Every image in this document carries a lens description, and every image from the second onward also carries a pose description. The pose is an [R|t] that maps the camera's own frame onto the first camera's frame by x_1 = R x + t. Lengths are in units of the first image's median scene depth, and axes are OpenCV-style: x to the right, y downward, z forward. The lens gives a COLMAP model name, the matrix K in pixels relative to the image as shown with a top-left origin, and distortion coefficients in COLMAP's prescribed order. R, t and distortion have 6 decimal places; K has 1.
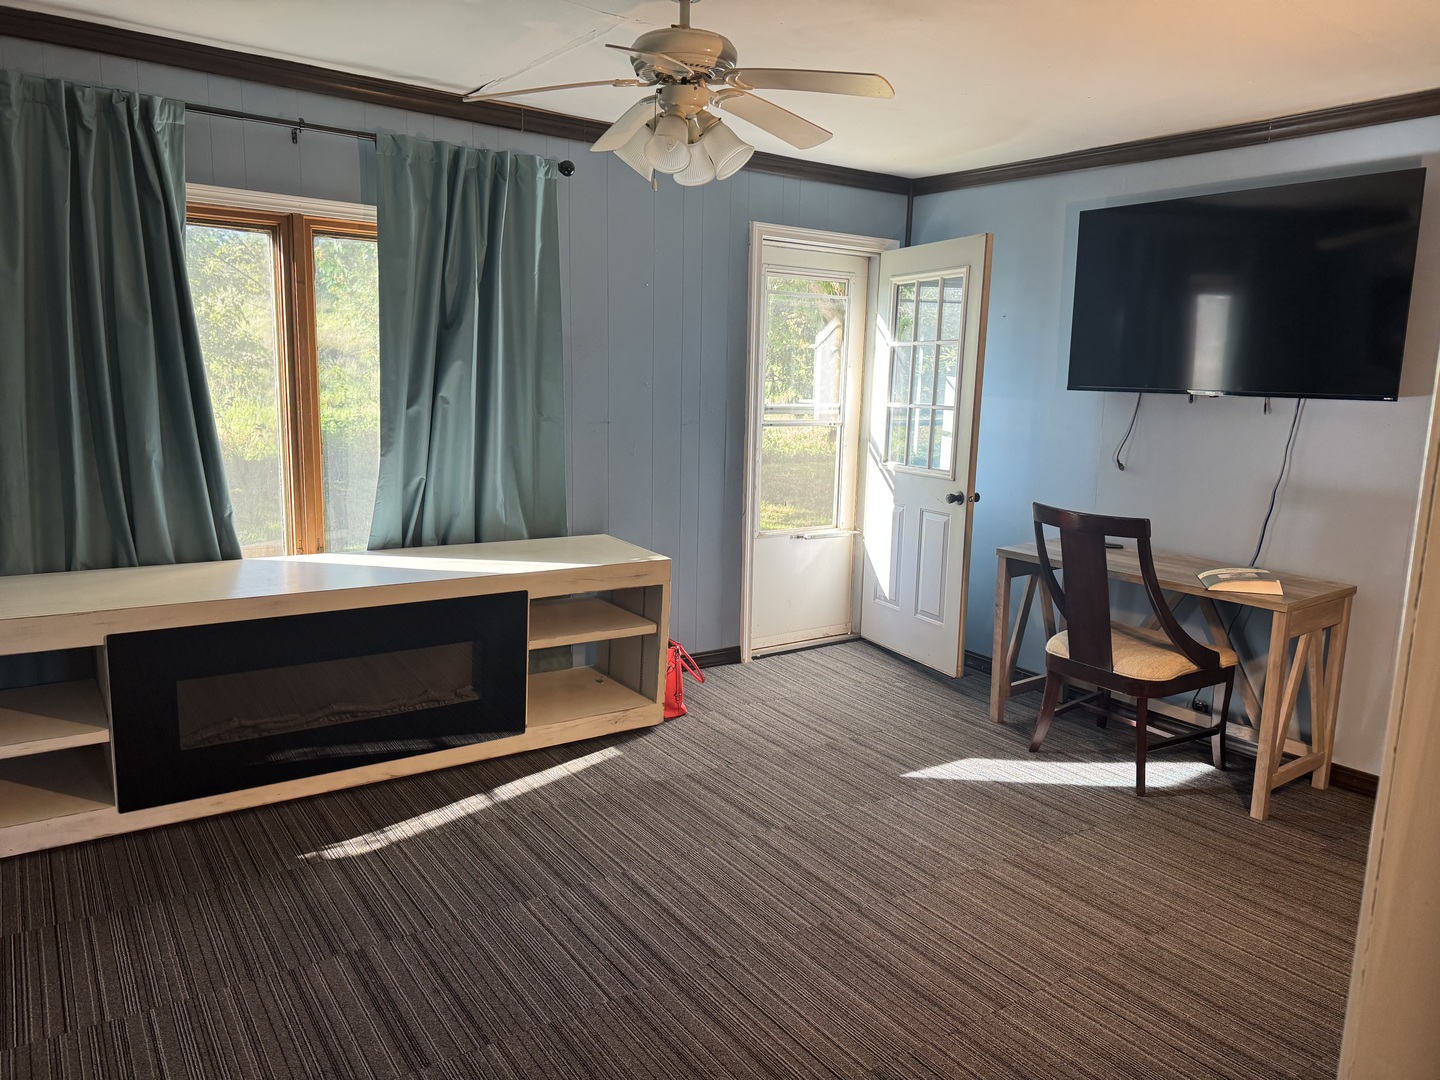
lens RADIAL K [[1022.4, 0, 720.0], [0, 1022.4, 540.0], [0, 0, 1]] dist [0.231597, -0.320765]
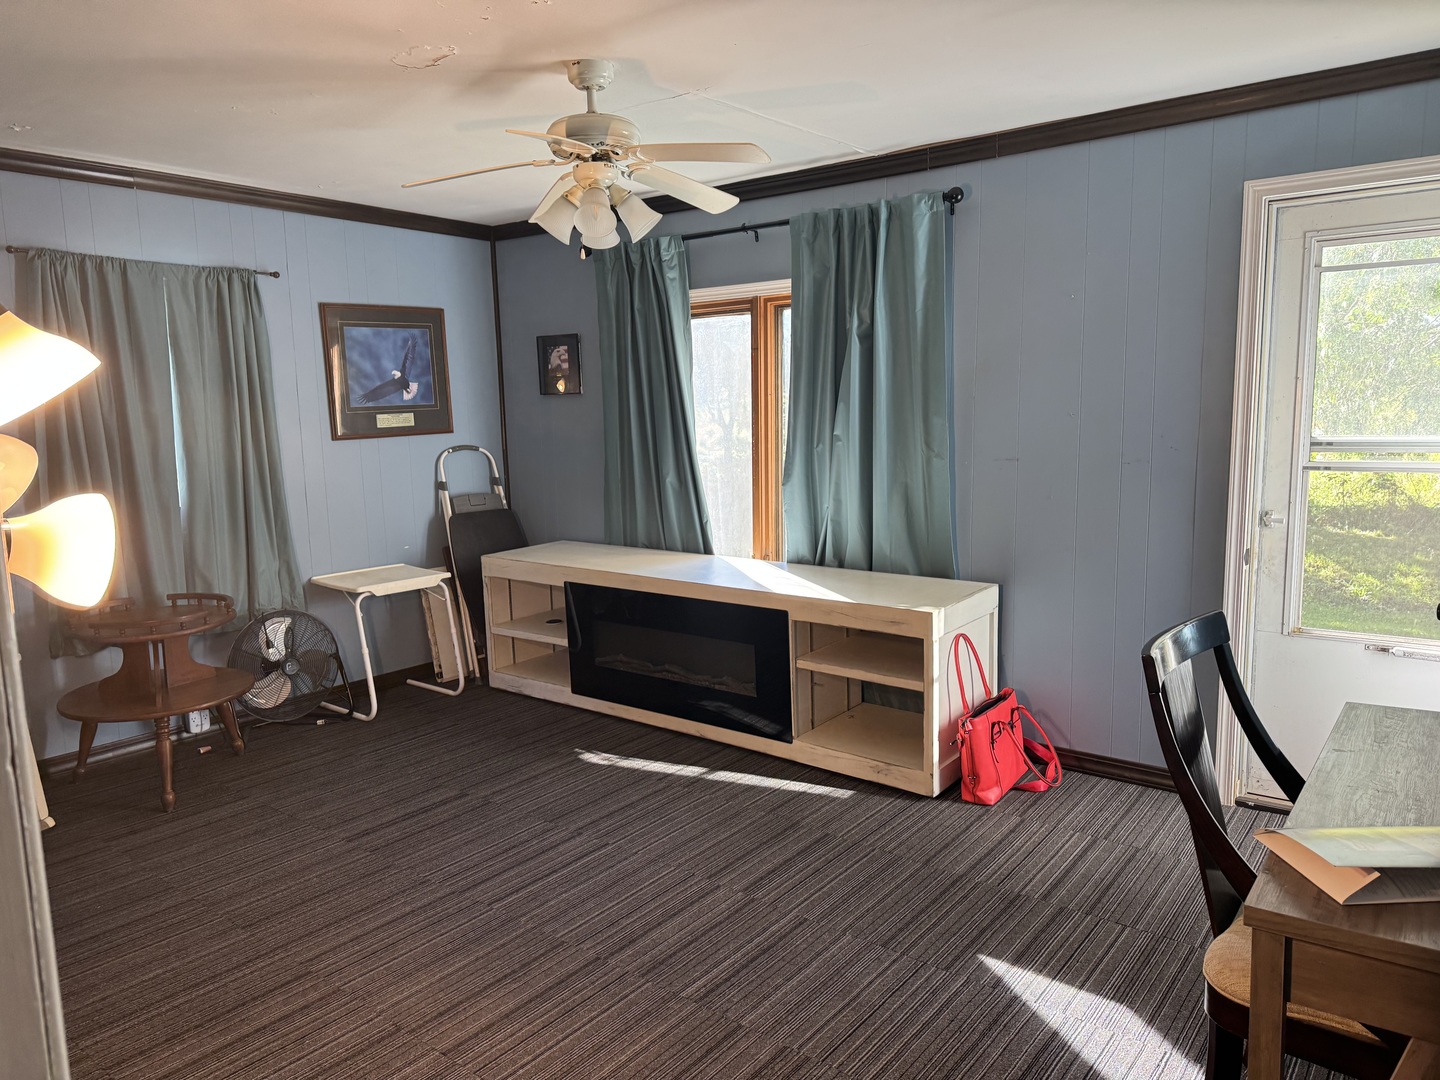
lens RADIAL K [[988.1, 0, 722.3], [0, 988.1, 564.3], [0, 0, 1]] dist [0.068014, -0.000327]
pose [[0.295146, 0.111902, -0.948876, 0.763954], [-0.131628, 0.988410, 0.075622, -0.068342], [0.946342, 0.102580, 0.306455, 0.608331]]
